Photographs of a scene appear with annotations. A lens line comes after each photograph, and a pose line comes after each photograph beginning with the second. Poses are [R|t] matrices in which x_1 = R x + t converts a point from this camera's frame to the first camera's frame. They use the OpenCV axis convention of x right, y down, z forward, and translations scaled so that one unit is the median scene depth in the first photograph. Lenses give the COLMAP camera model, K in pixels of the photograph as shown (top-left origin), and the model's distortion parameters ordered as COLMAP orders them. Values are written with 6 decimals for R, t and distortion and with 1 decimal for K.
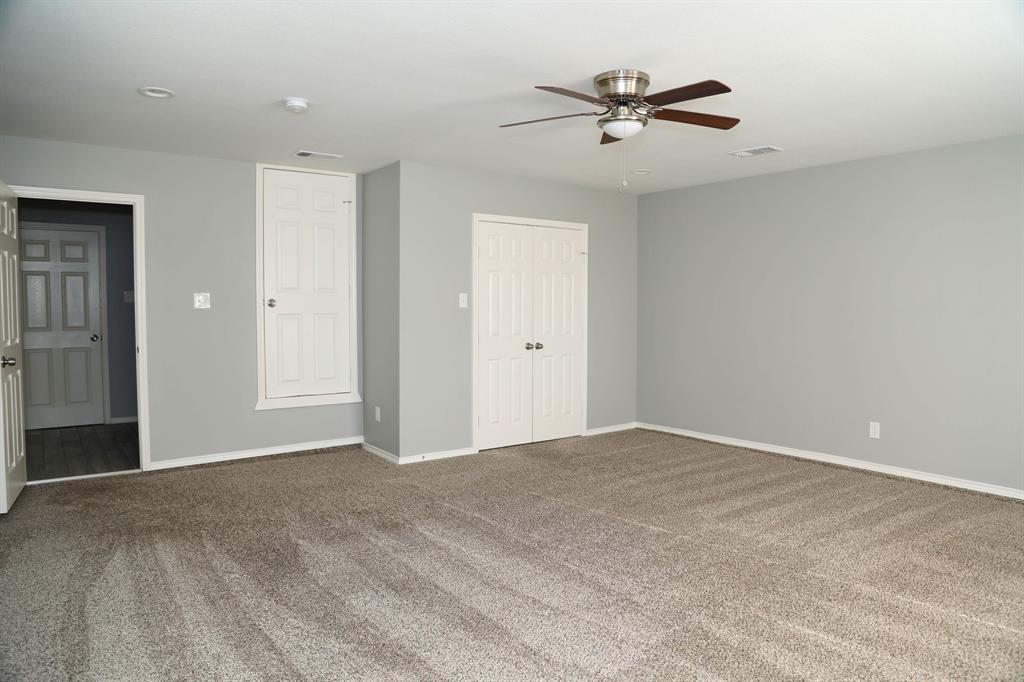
lens RADIAL K [[689.2, 0, 512.0], [0, 689.2, 341.0], [0, 0, 1]] dist [-0.125219, 0.071258]
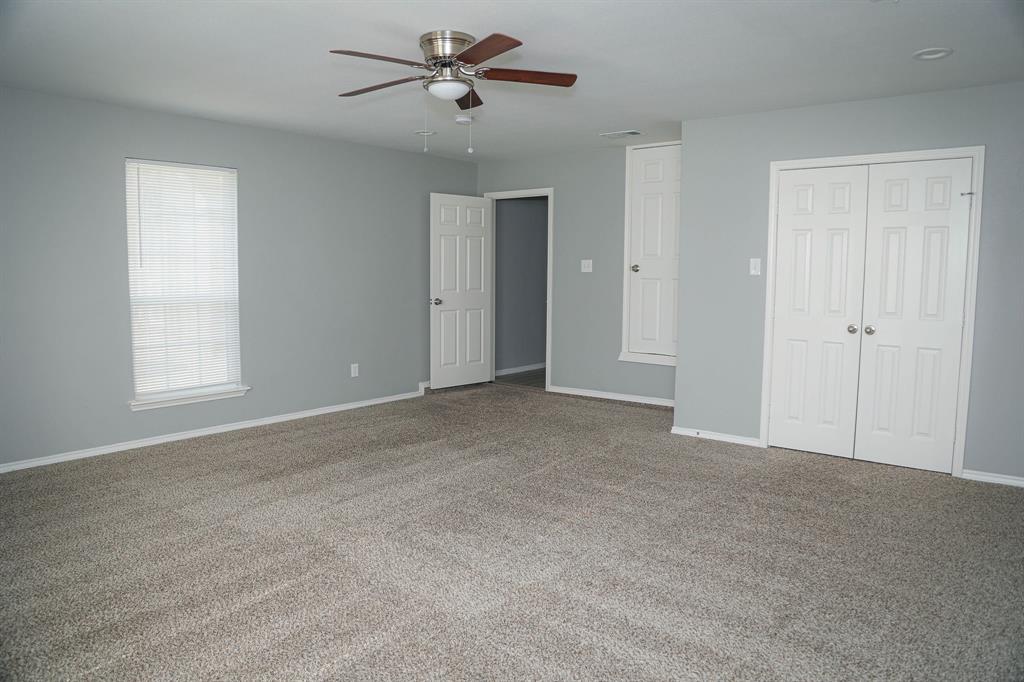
lens RADIAL K [[689.2, 0, 512.0], [0, 689.2, 341.0], [0, 0, 1]] dist [-0.125219, 0.071258]
pose [[0.255579, 0.097250, -0.961885, 0.710814], [-0.064326, 0.994434, 0.083449, -0.018492], [0.964646, 0.040547, 0.260412, 0.517051]]
